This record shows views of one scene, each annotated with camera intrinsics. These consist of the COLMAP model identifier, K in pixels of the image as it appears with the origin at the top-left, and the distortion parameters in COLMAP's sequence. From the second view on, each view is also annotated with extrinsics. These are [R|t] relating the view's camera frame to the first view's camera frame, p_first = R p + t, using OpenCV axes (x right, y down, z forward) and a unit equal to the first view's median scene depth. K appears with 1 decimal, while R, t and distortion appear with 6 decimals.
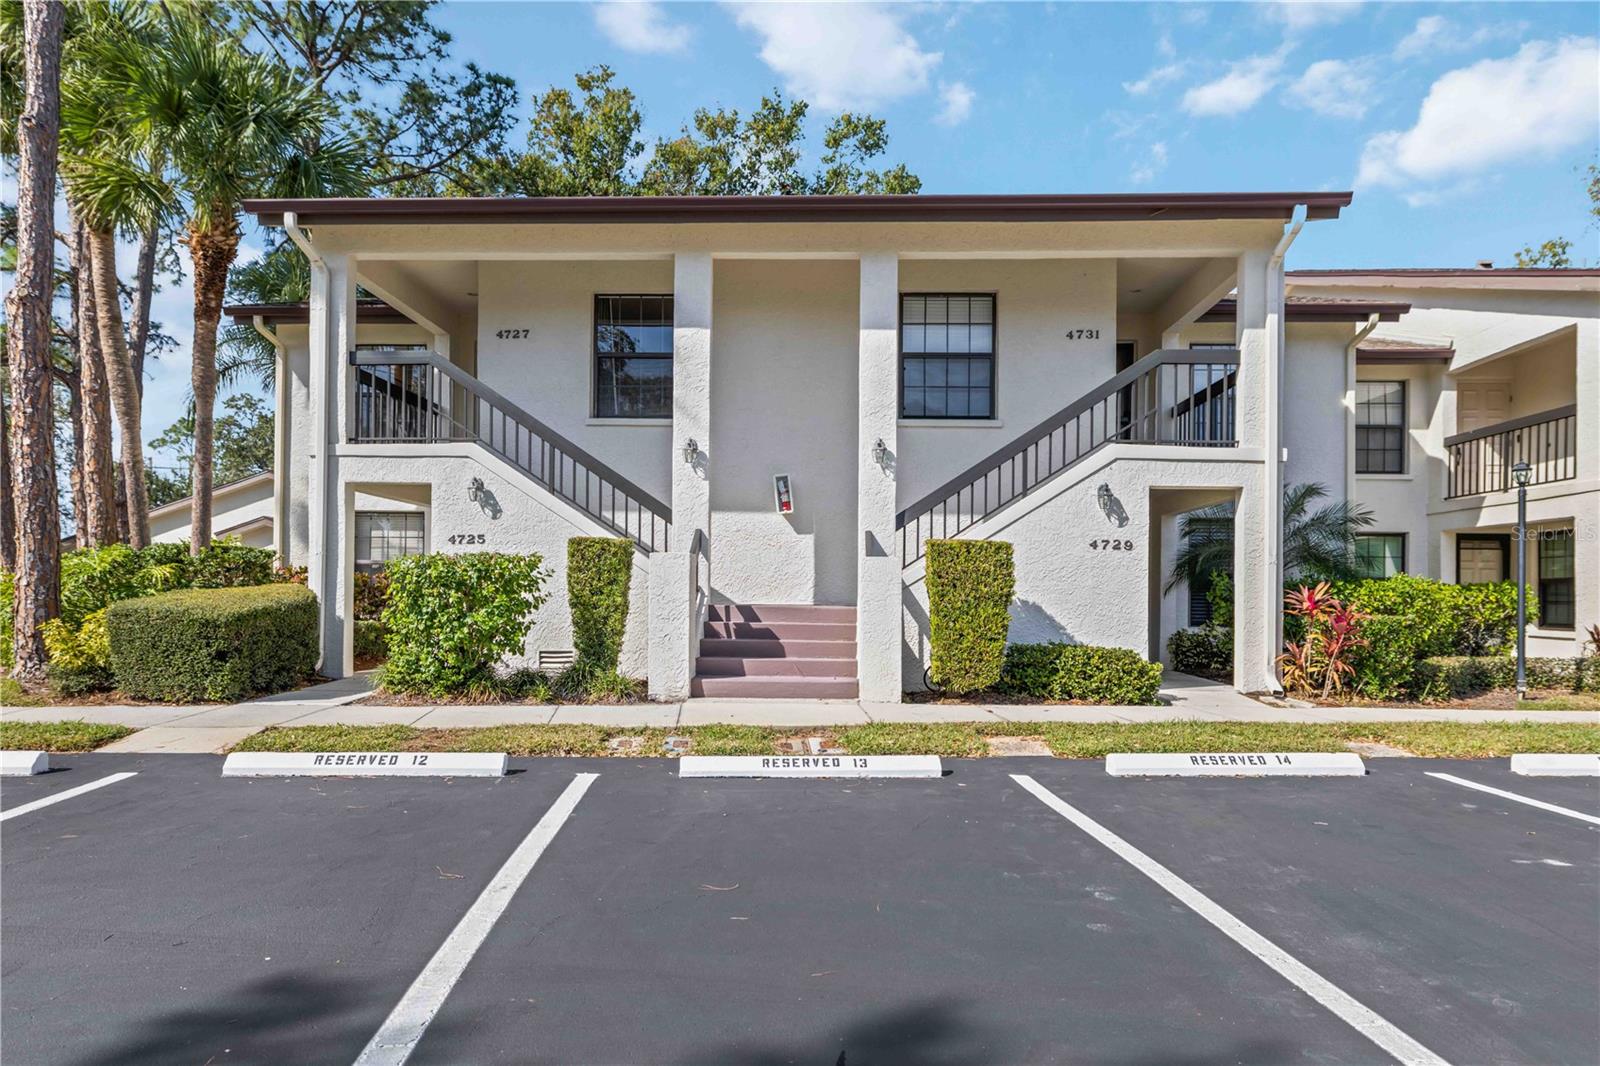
lens RADIAL K [[985.0, 0, 800.4], [0, 985.0, 533.7], [0, 0, 1]] dist [0.003622, 0.001317]
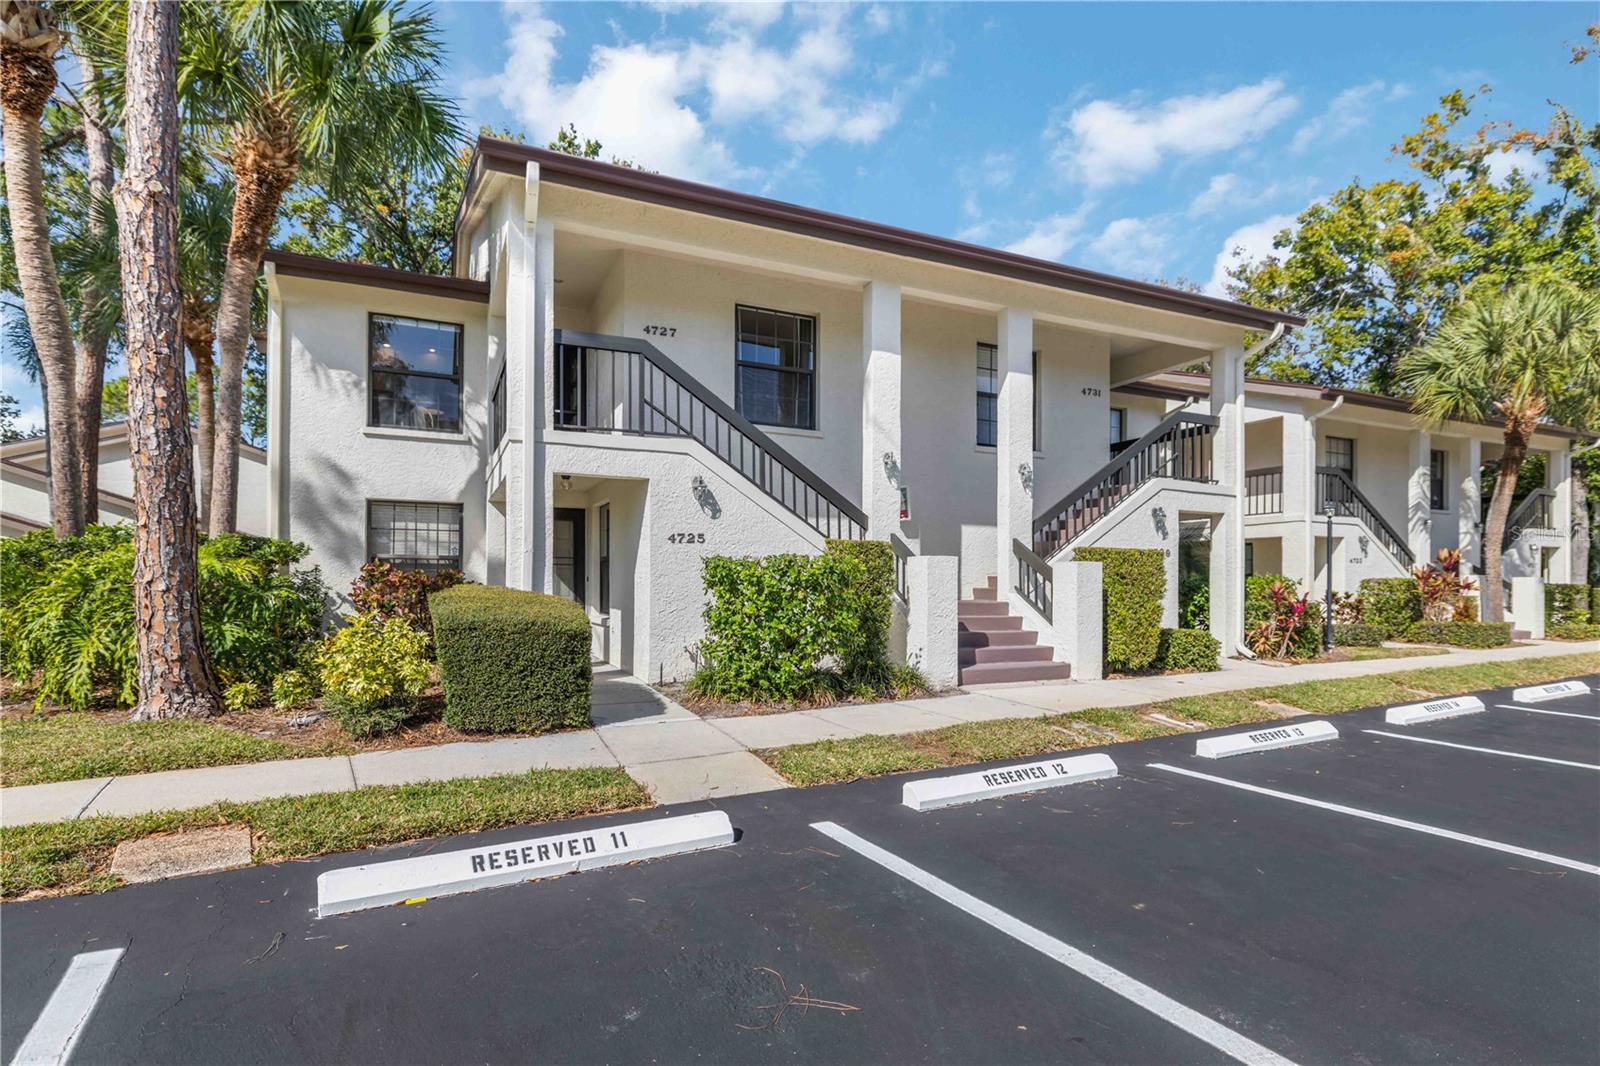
lens RADIAL K [[791.9, 0, 800.1], [0, 791.9, 540.0], [0, 0, 1]] dist [0.008490, -0.002396]
pose [[0.889251, 0.019333, 0.457012, -0.596857], [-0.025637, 0.999642, 0.007596, -0.001610], [-0.456702, -0.018471, 0.889428, 0.247215]]
